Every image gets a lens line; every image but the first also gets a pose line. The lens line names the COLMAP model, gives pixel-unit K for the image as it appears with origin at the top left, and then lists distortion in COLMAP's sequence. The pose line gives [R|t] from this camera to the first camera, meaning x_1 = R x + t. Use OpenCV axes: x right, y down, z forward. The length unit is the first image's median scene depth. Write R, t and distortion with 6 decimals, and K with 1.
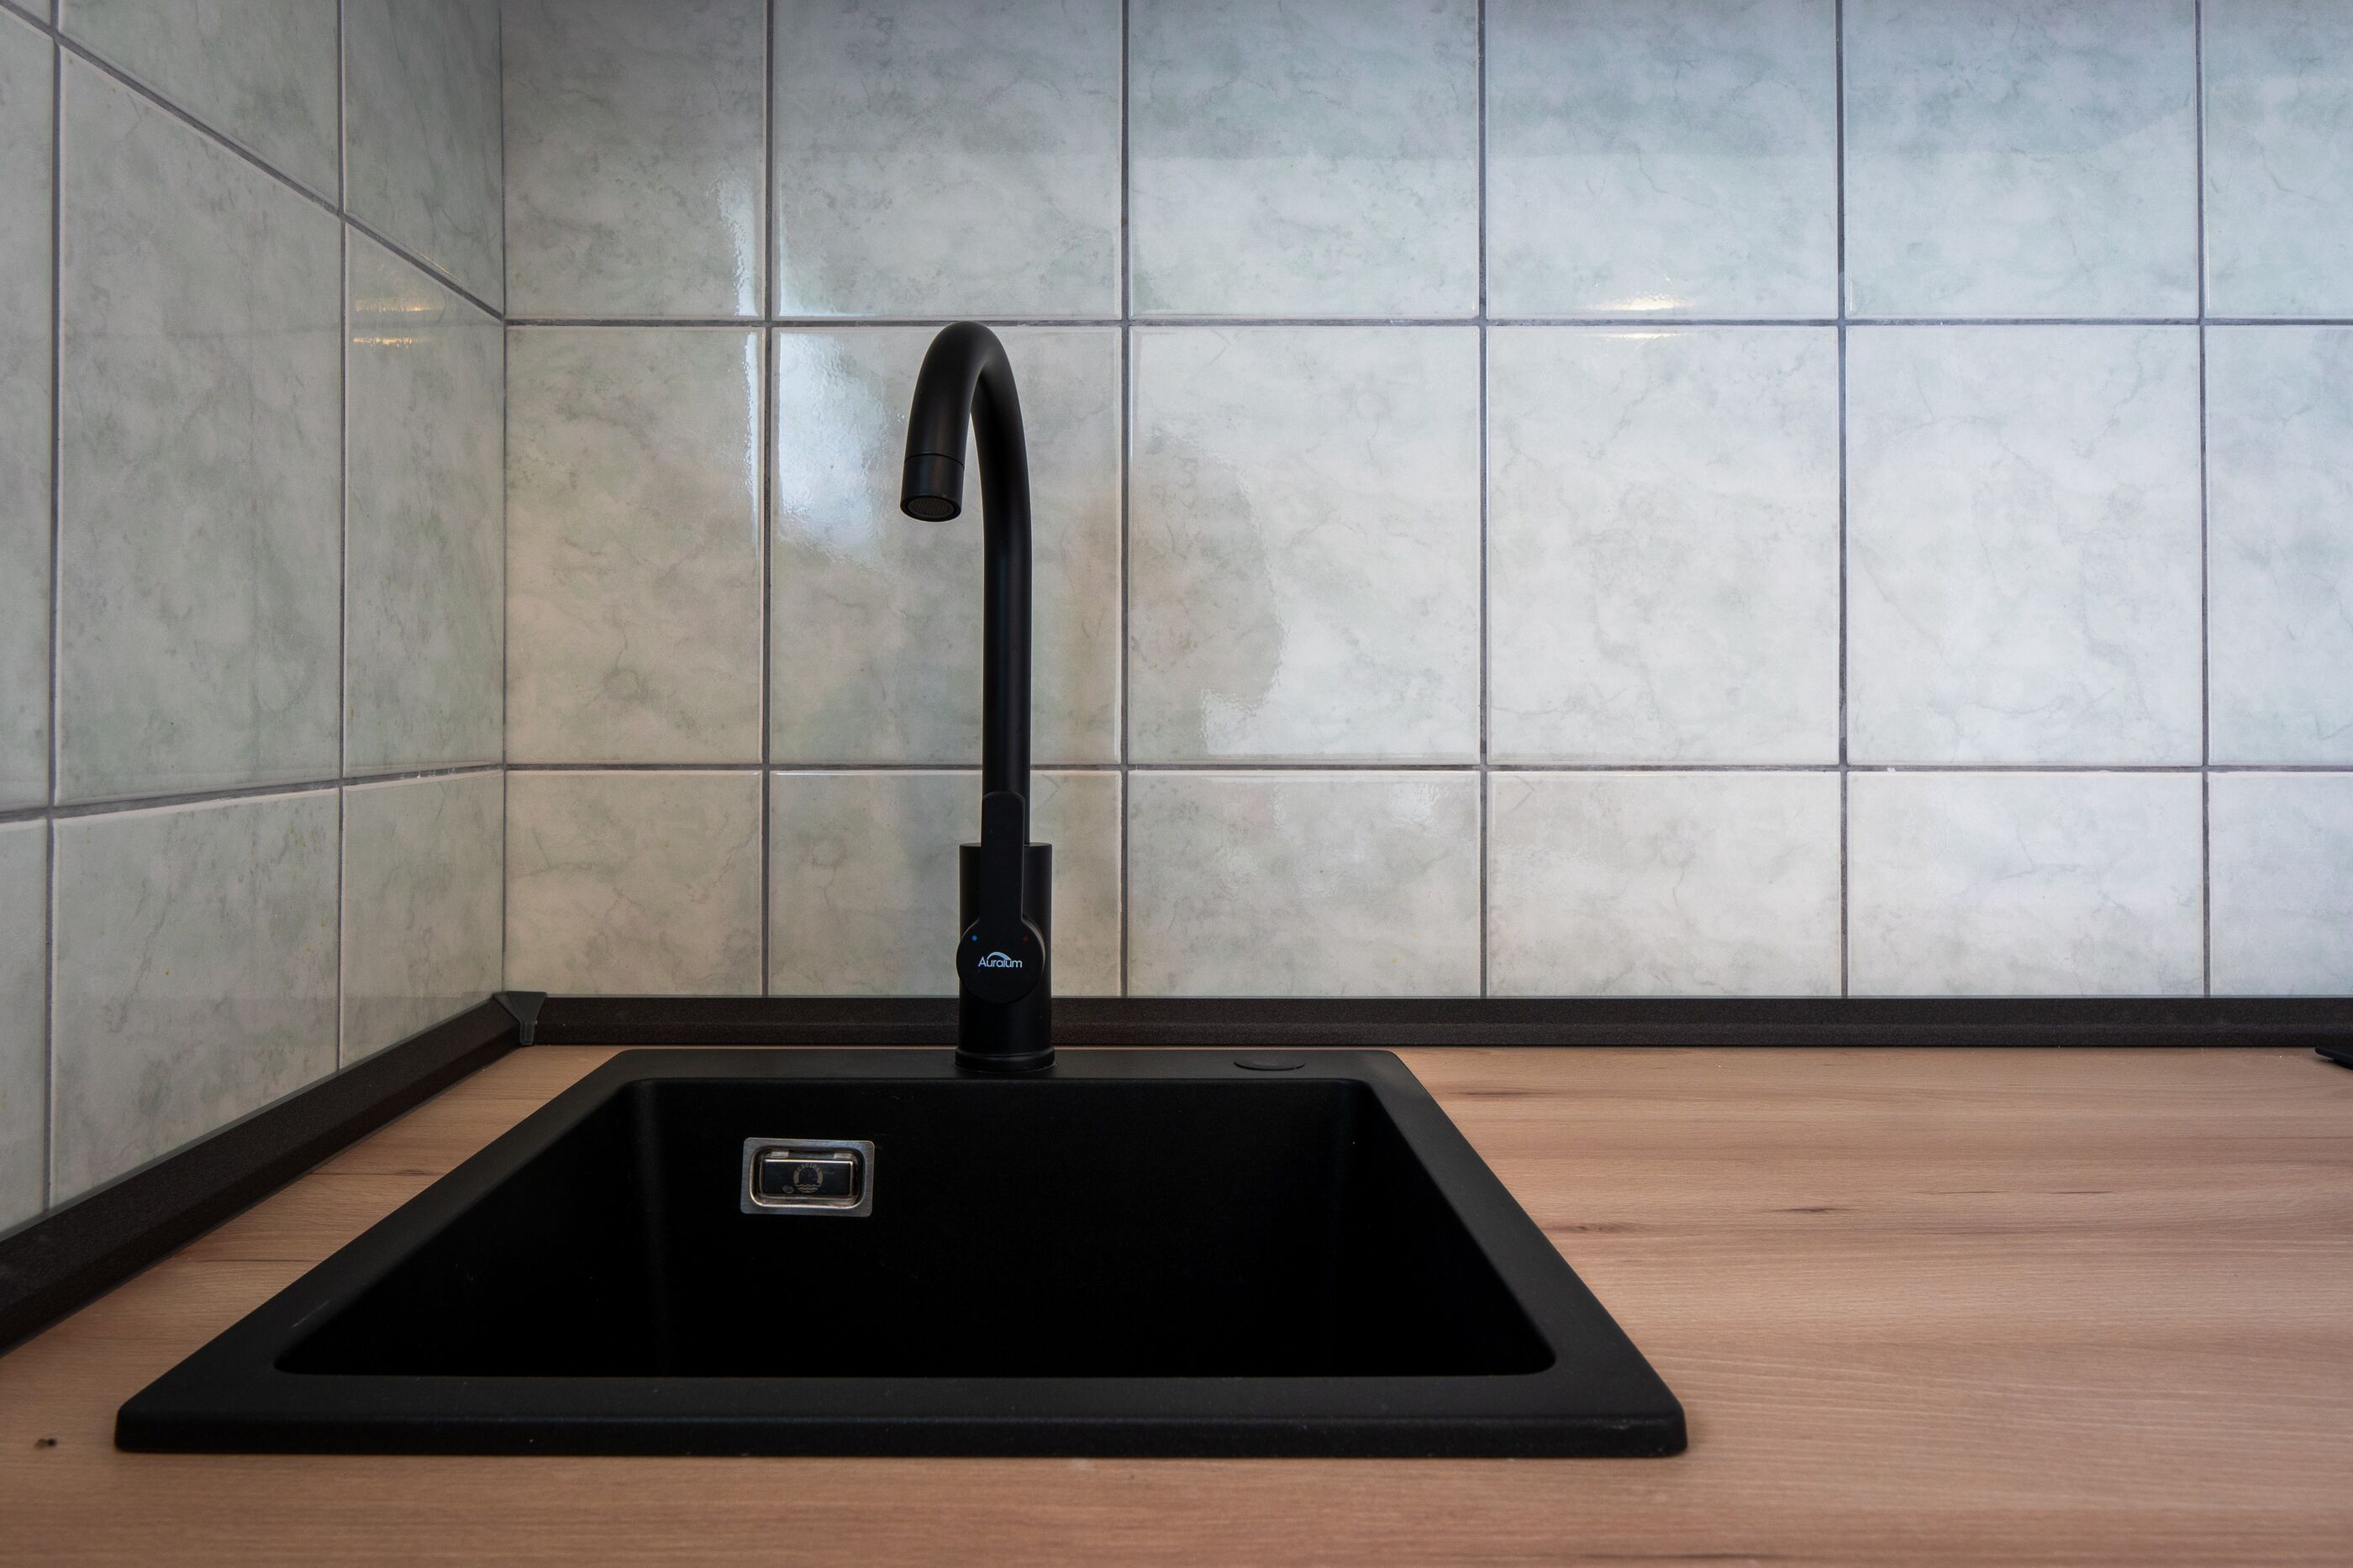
lens RADIAL K [[1673.6, 0, 1103.8], [0, 1673.6, 680.8], [0, 0, 1]] dist [0.003850, -0.007855]
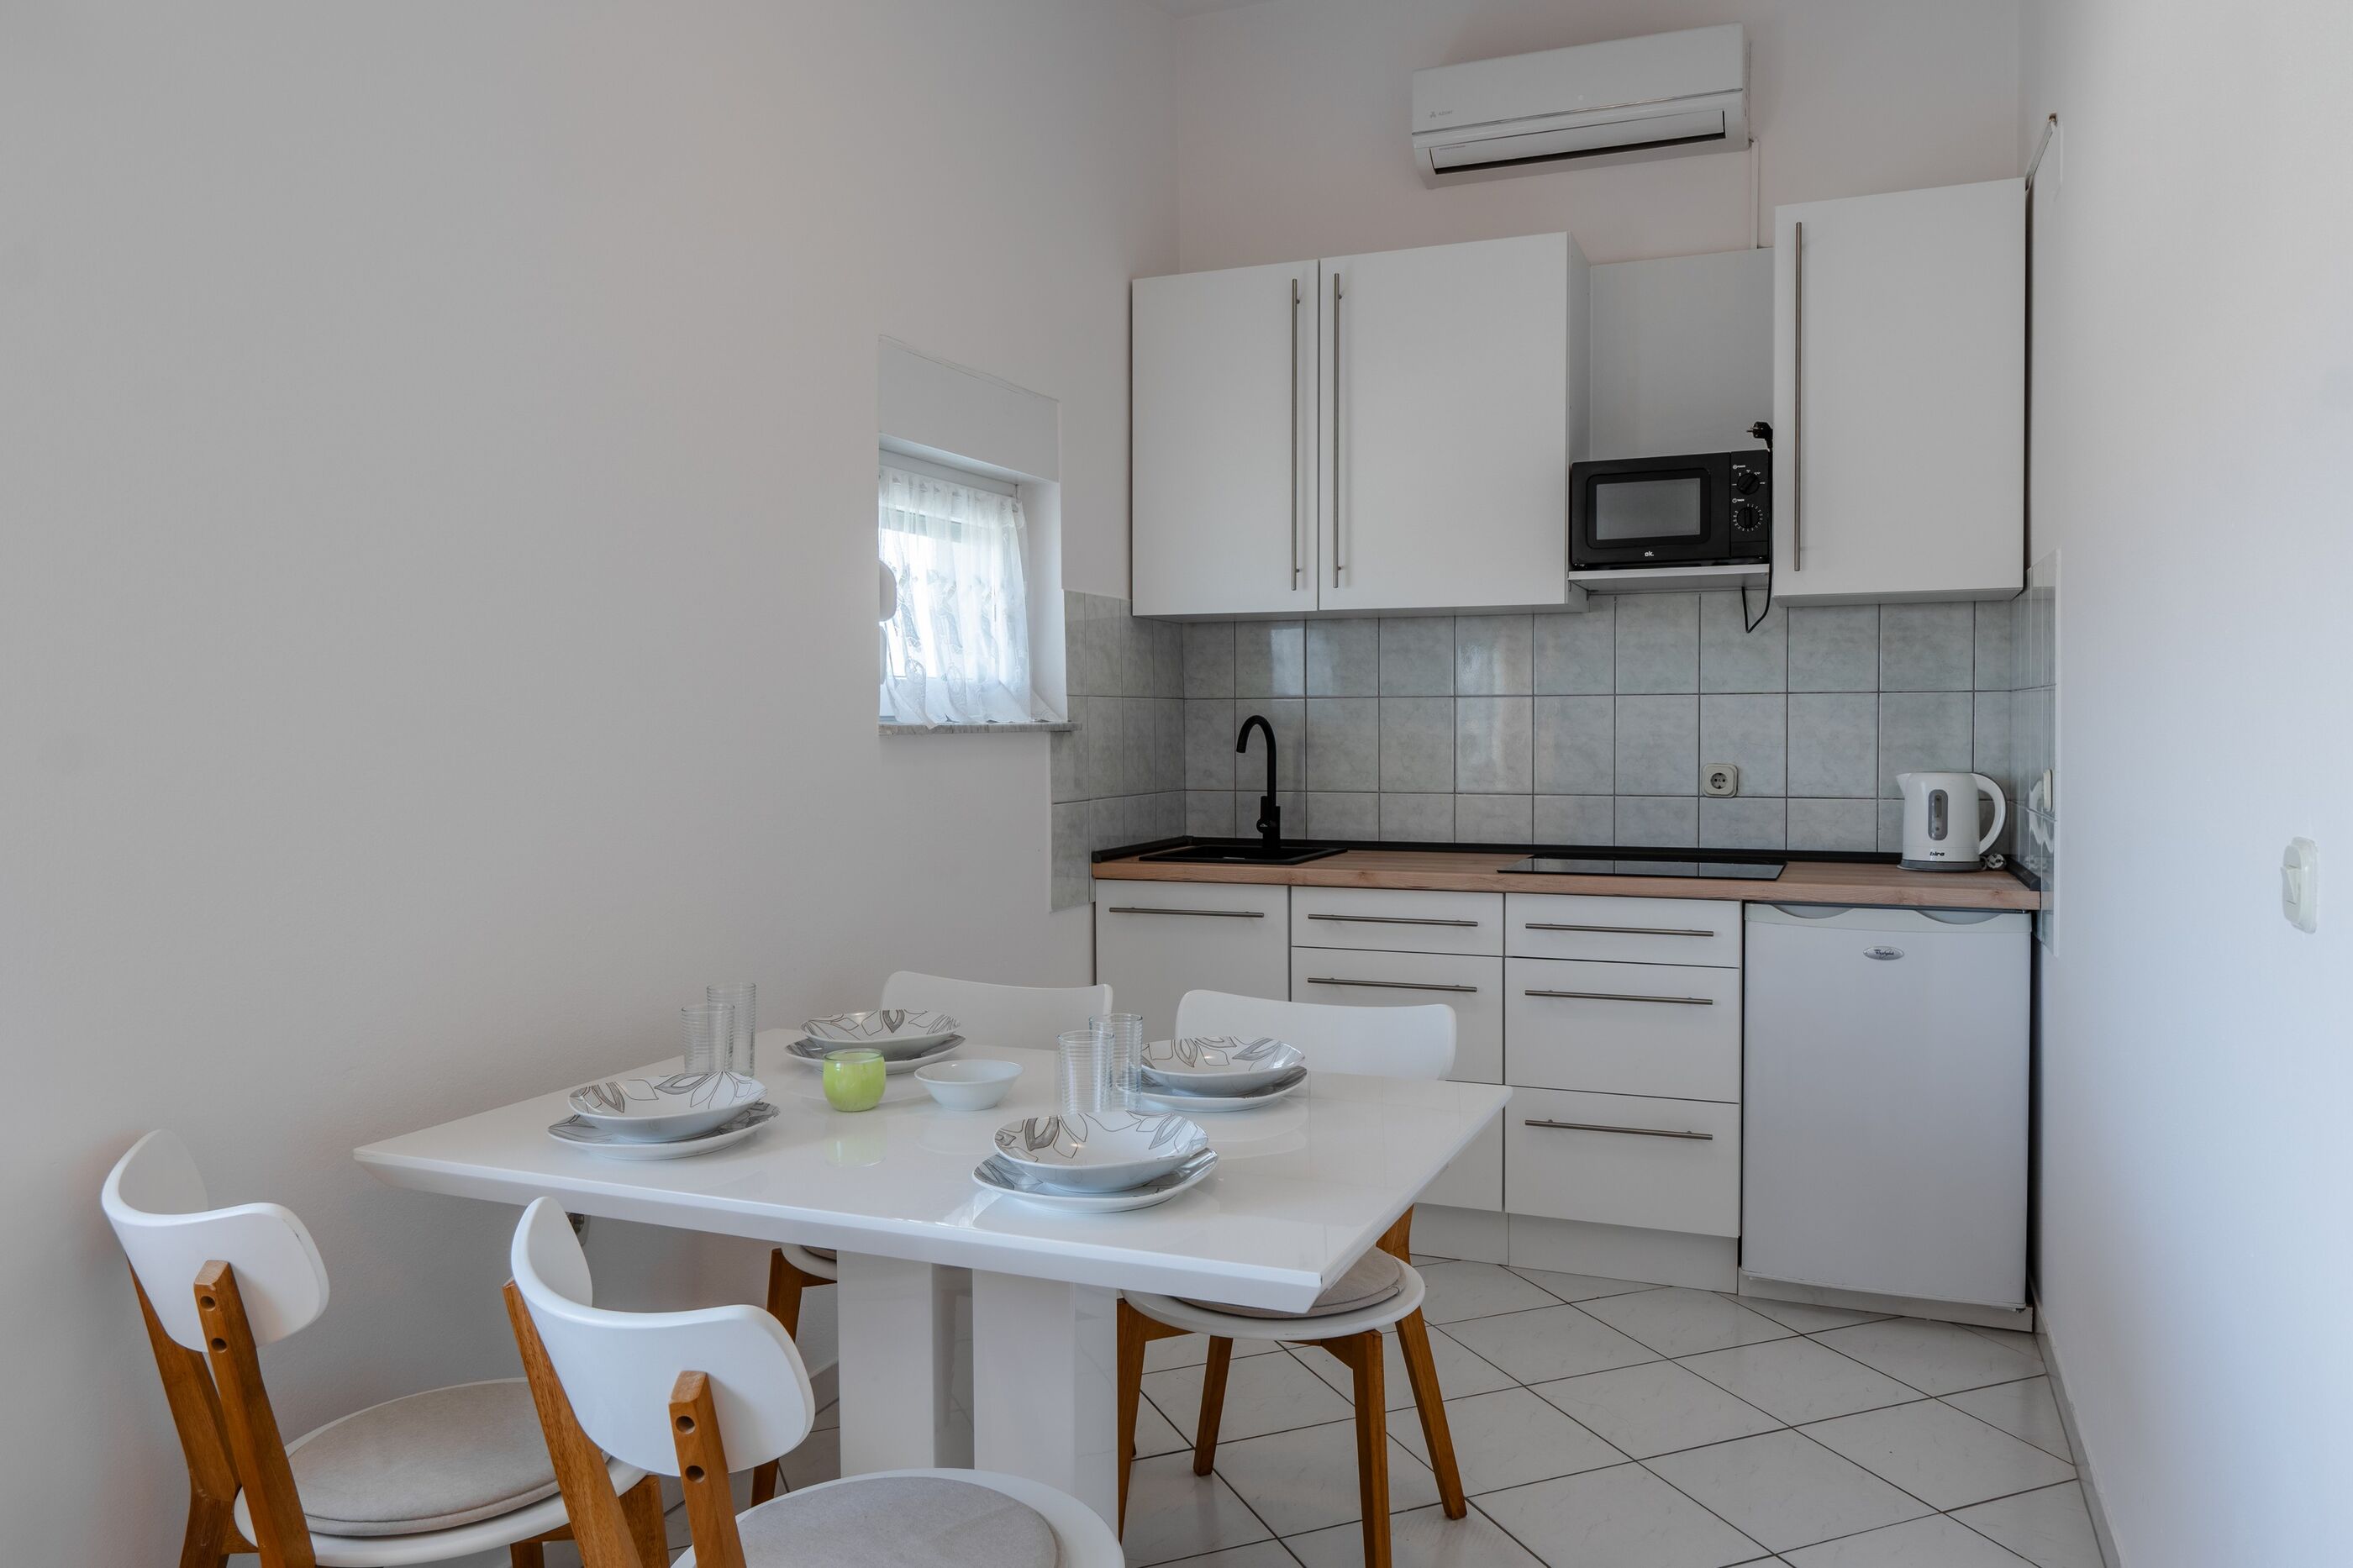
lens RADIAL K [[1673.6, 0, 1216.7], [0, 1673.6, 759.9], [0, 0, 1]] dist [0.003850, -0.007855]
pose [[0.932369, 0.003736, -0.361488, 1.489111], [0.009855, 0.999312, 0.035748, -0.210779], [0.361373, -0.036892, 0.931691, -3.503508]]
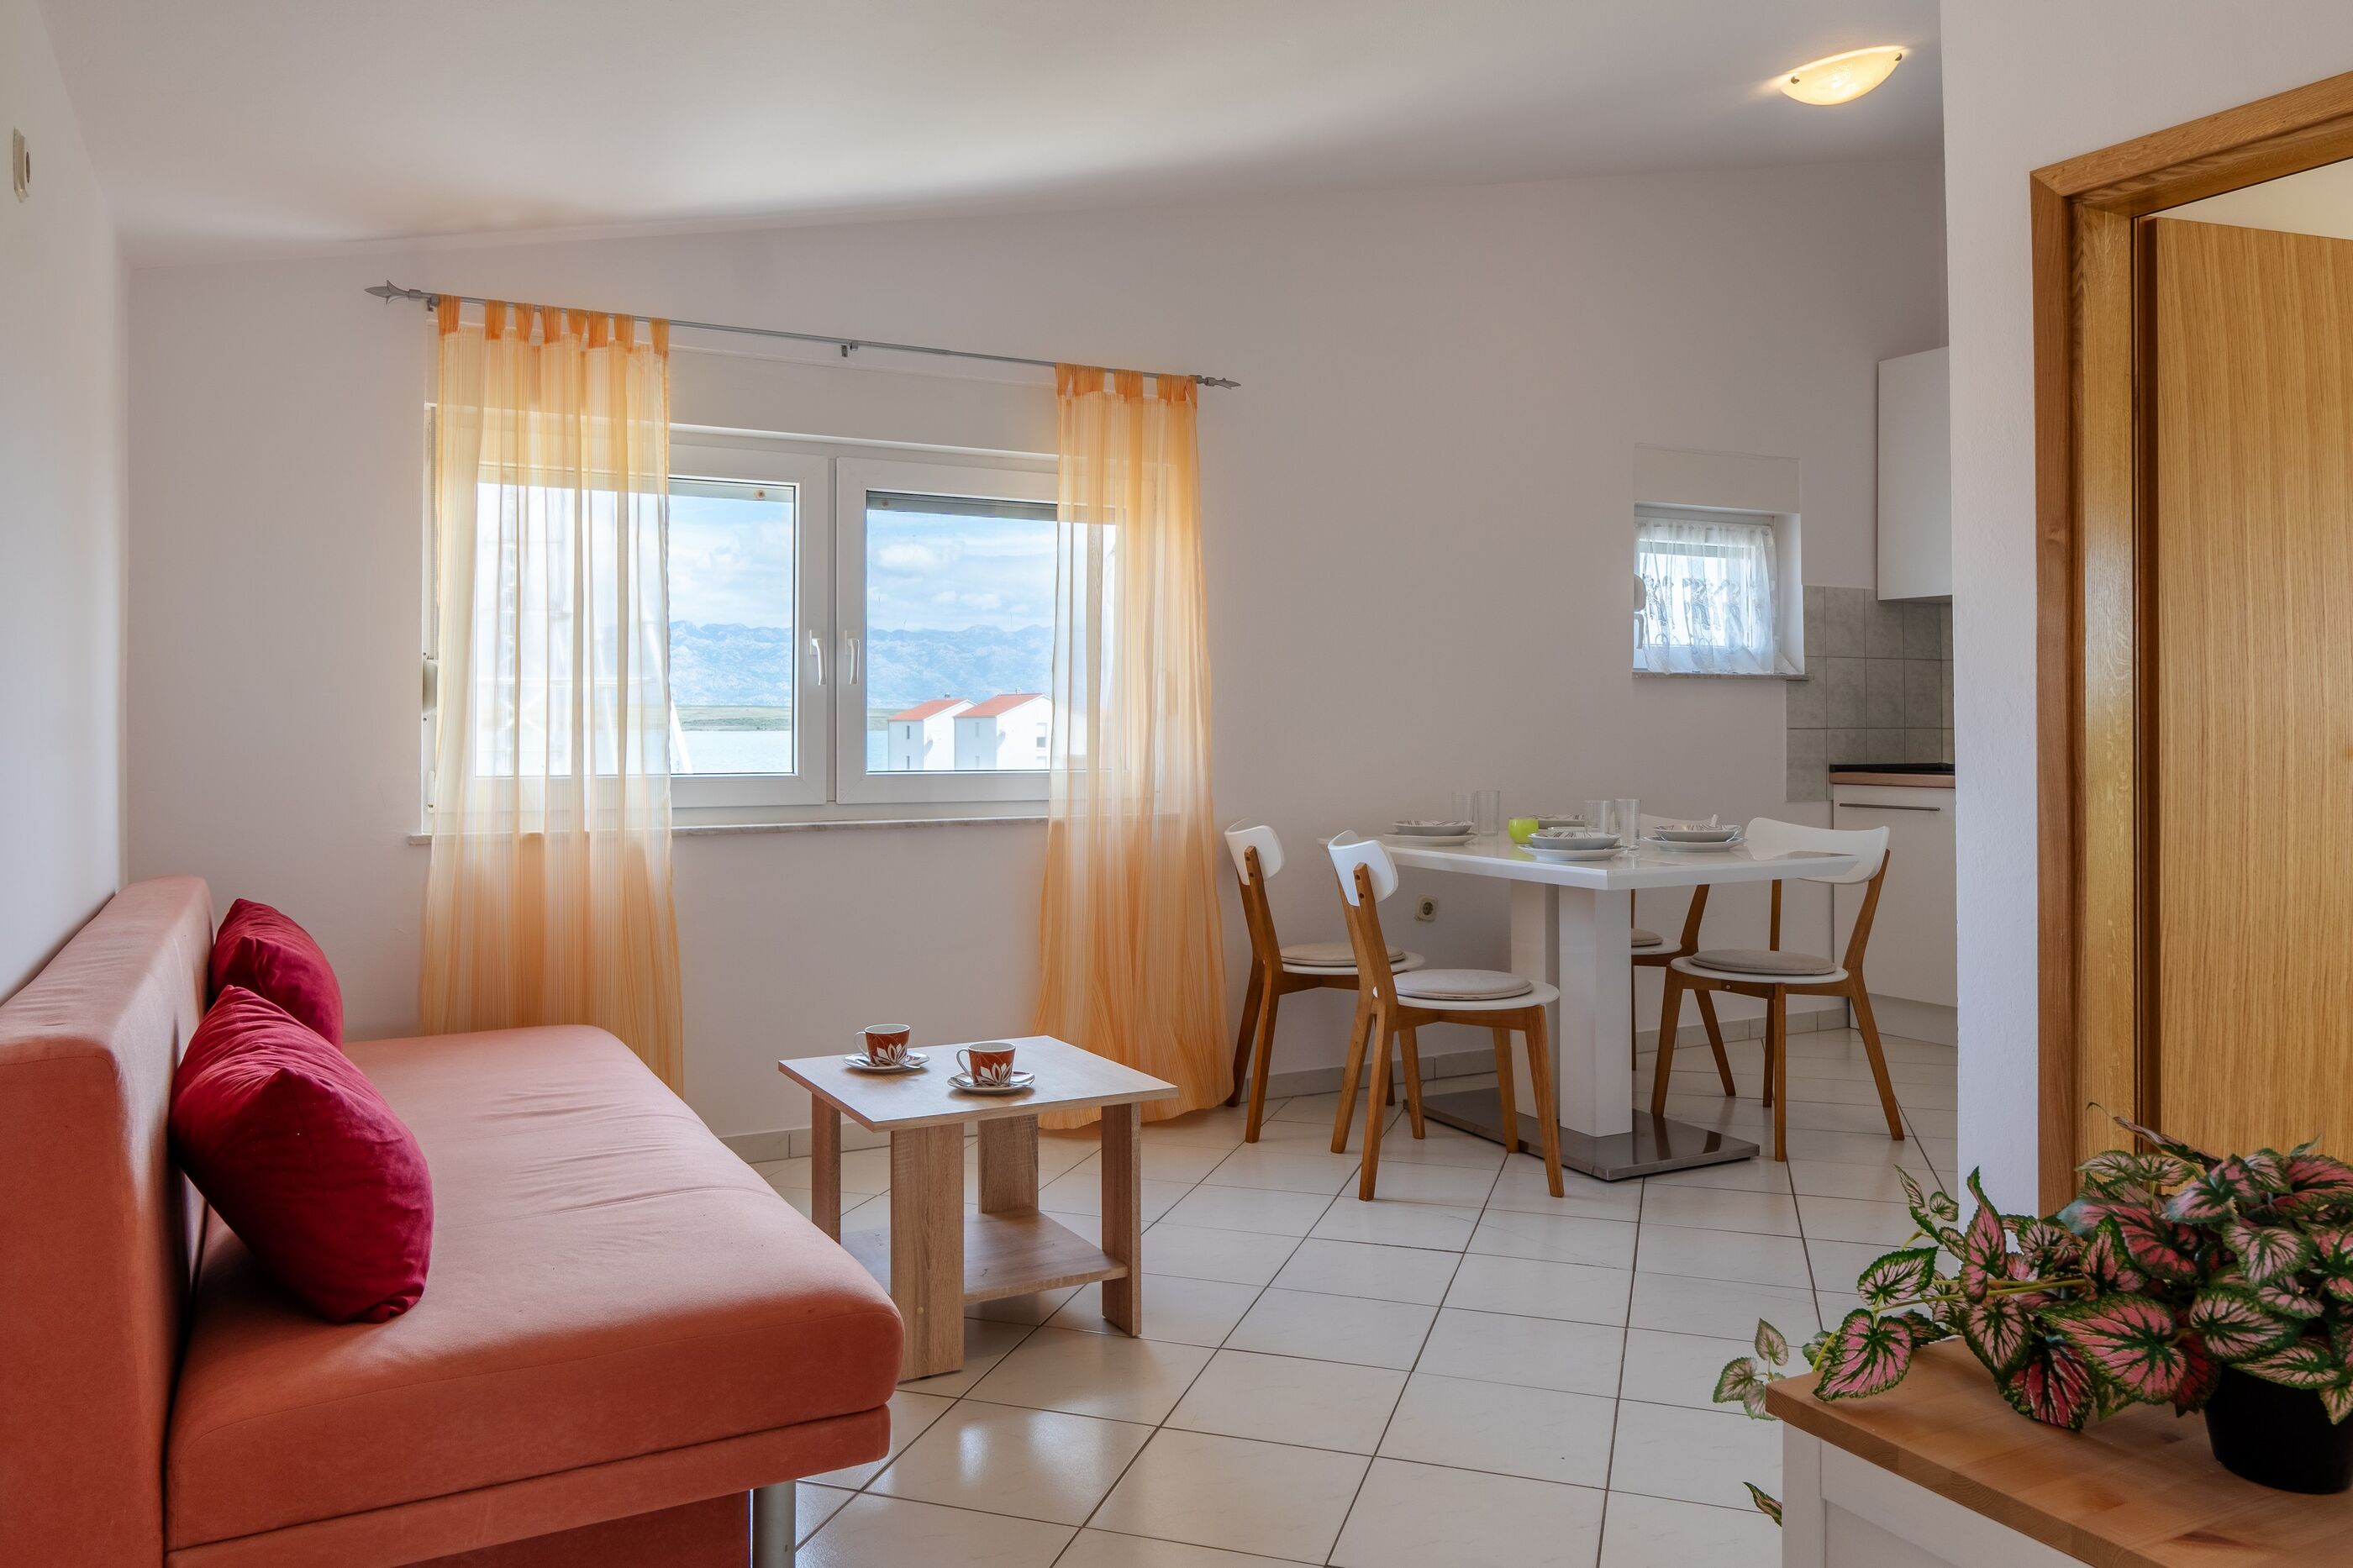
lens RADIAL K [[1673.6, 0, 1195.7], [0, 1673.6, 720.6], [0, 0, 1]] dist [0.003850, -0.007855]
pose [[0.489707, -0.001450, -0.871886, 3.902321], [0.012249, 0.999911, 0.005217, -0.049693], [0.871801, -0.013235, 0.489681, -4.718875]]
